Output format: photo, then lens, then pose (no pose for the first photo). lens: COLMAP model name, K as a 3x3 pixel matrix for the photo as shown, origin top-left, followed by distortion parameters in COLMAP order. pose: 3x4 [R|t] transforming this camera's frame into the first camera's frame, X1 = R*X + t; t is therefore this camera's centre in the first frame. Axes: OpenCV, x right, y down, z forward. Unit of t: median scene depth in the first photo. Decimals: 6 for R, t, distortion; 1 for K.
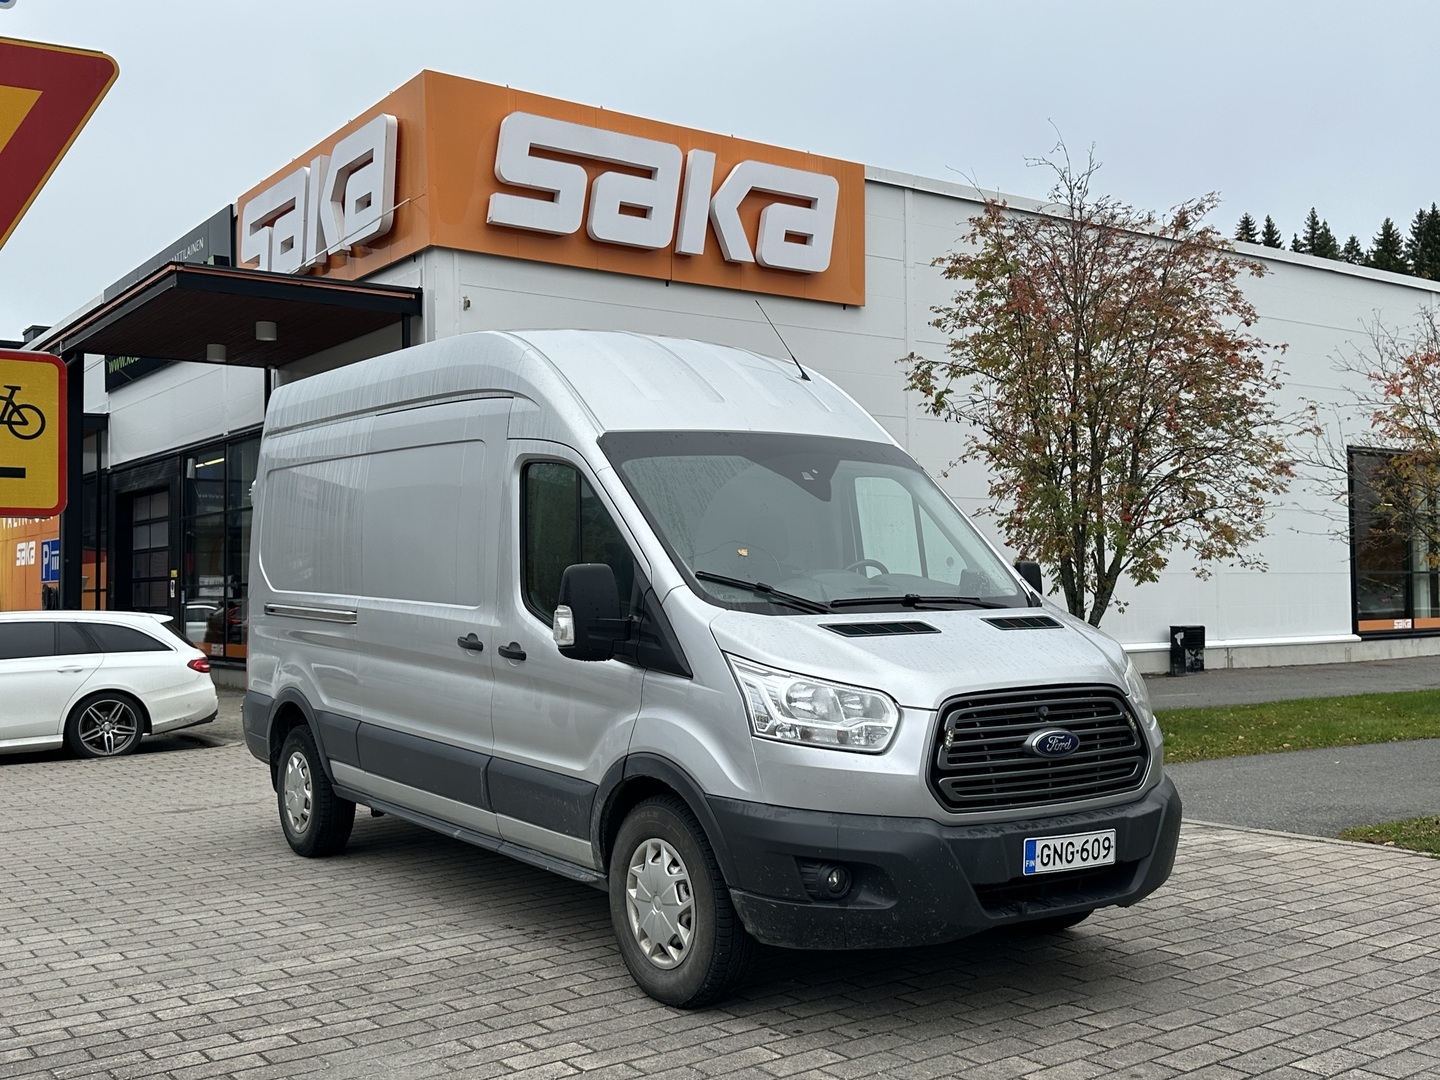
lens RADIAL K [[1453.5, 0, 720.0], [0, 1453.5, 540.0], [0, 0, 1]] dist [0.205418, -0.405643]
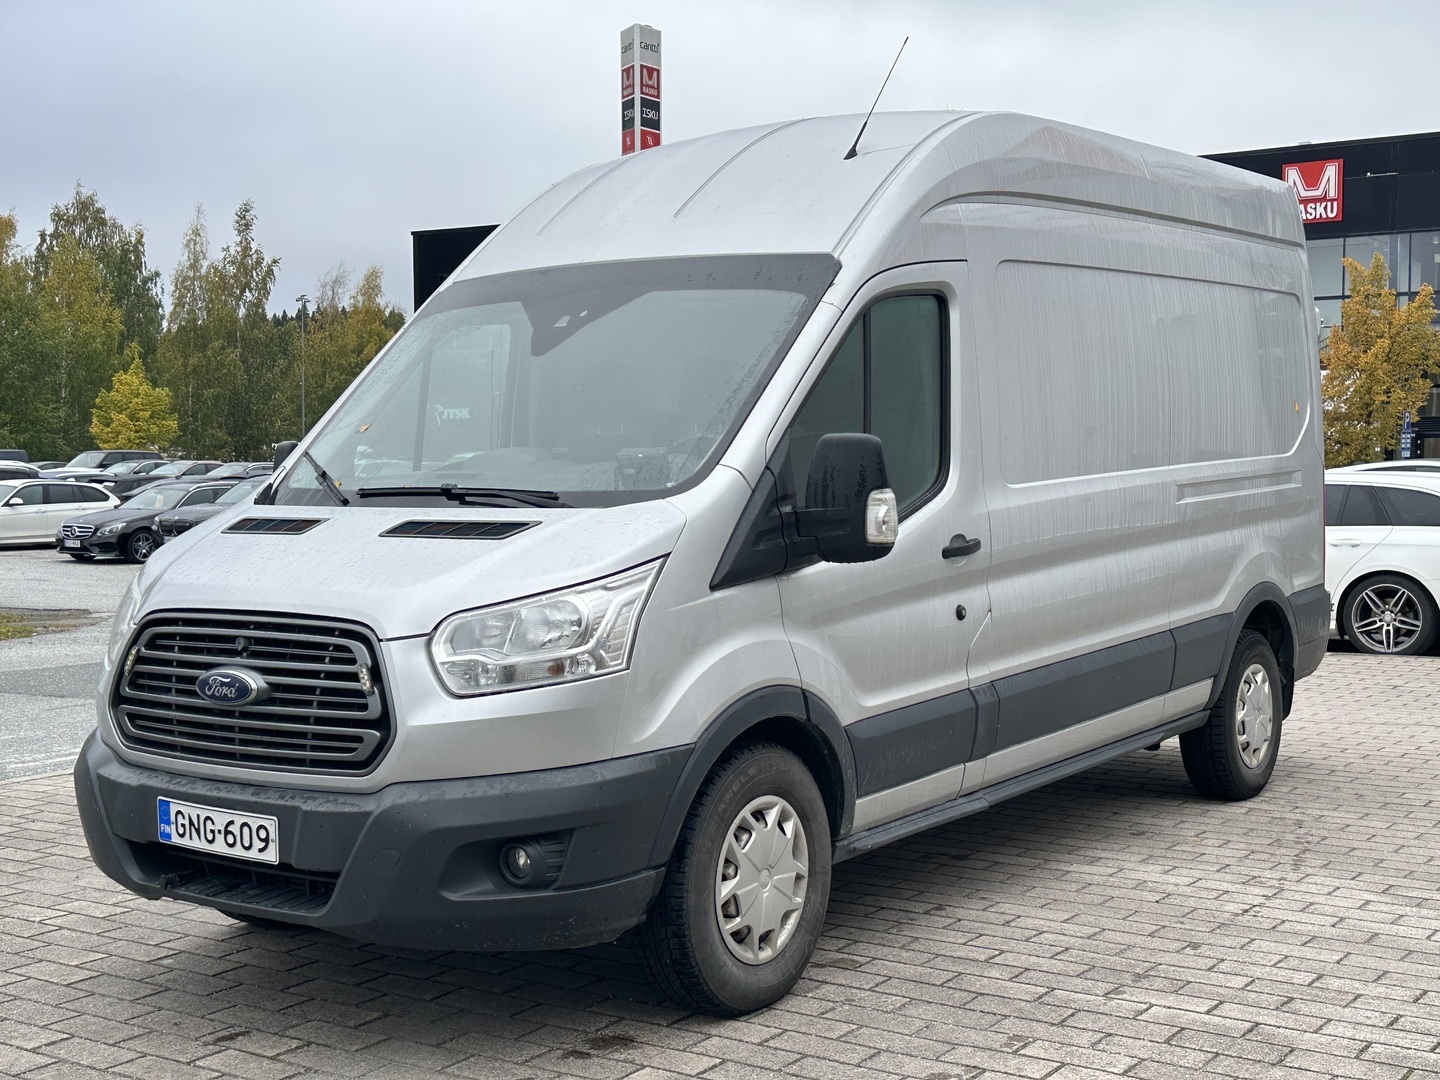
lens RADIAL K [[1869.3, 0, 720.0], [0, 1869.3, 540.0], [0, 0, 1]] dist [0.127474, 0.001357]
pose [[0.334051, 0.053489, -0.941036, 0.929599], [0.033228, 0.997100, 0.068472, 0.004387], [0.941969, -0.054142, 0.331305, 0.706289]]
